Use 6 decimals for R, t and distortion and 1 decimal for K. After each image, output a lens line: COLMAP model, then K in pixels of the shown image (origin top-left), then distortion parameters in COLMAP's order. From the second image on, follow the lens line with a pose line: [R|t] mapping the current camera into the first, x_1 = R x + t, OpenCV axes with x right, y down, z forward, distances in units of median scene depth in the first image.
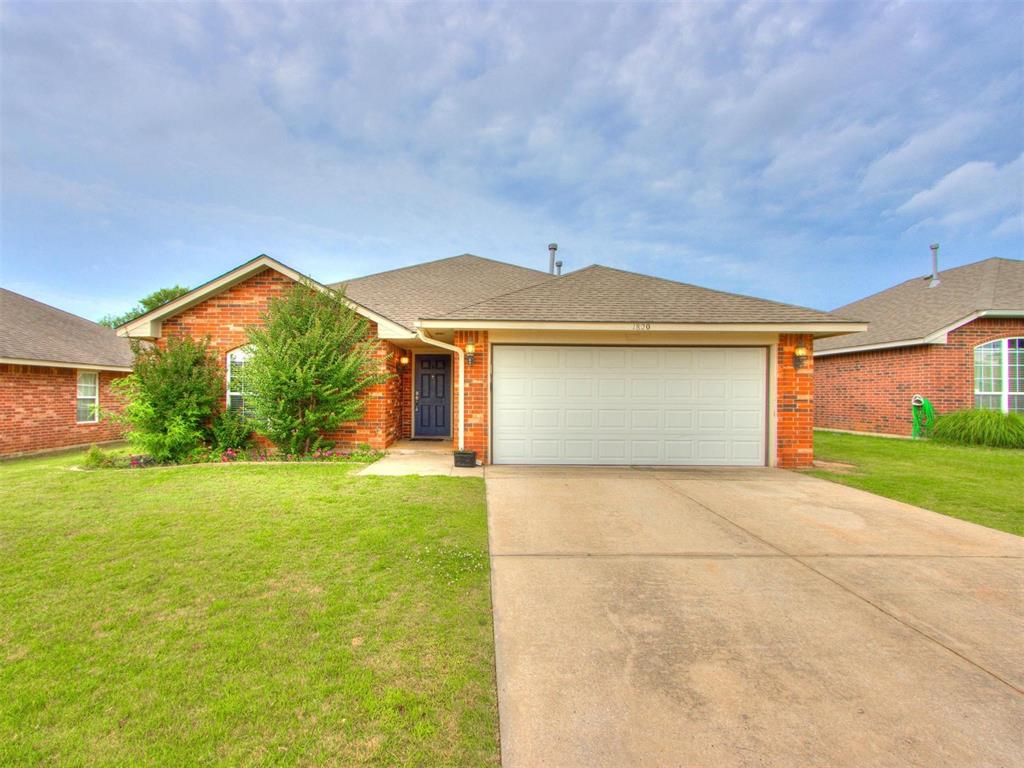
lens RADIAL K [[495.5, 0, 456.4], [0, 495.5, 384.7], [0, 0, 1]] dist [0.010706, -0.000706]
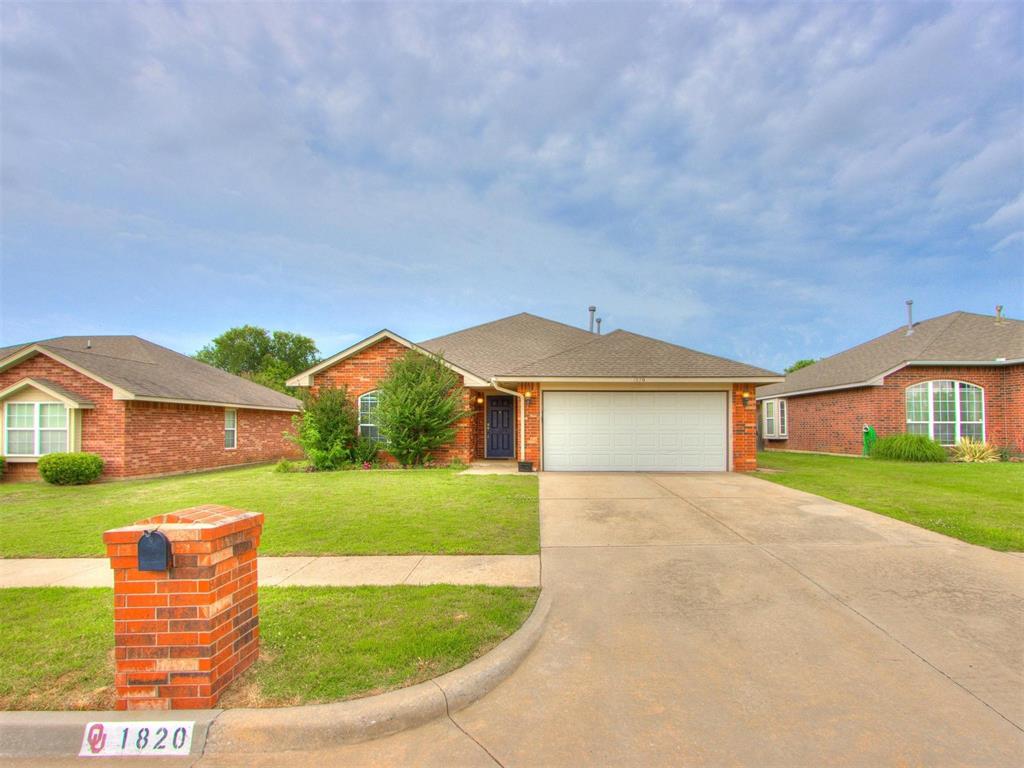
lens RADIAL K [[505.1, 0, 499.9], [0, 505.1, 415.0], [0, 0, 1]] dist [0.011300, -0.000063]
pose [[0.999693, -0.005110, -0.024248, -0.018076], [0.004971, 0.999971, -0.005799, 0.000029], [0.024277, 0.005677, 0.999689, -0.465866]]
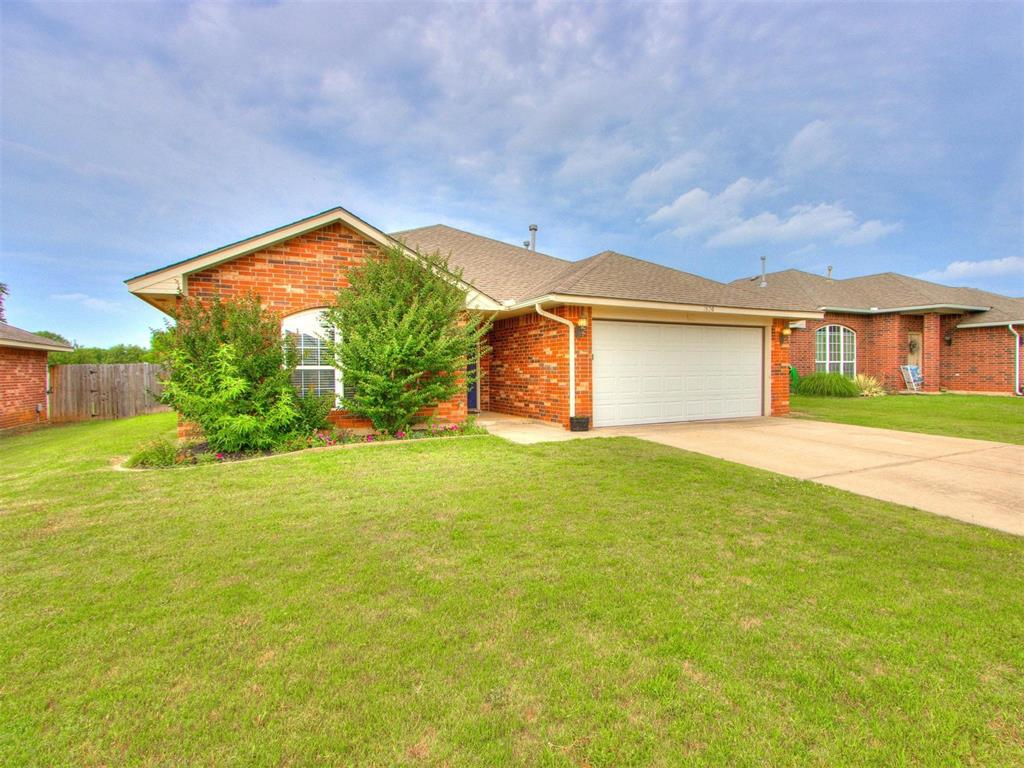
lens RADIAL K [[516.0, 0, 529.5], [0, 516.0, 360.6], [0, 0, 1]] dist [-0.001766, 0.000035]
pose [[0.890113, -0.005154, 0.455710, -0.499746], [0.004624, 0.999987, 0.002279, 0.006939], [-0.455716, 0.000079, 0.890125, 0.039117]]
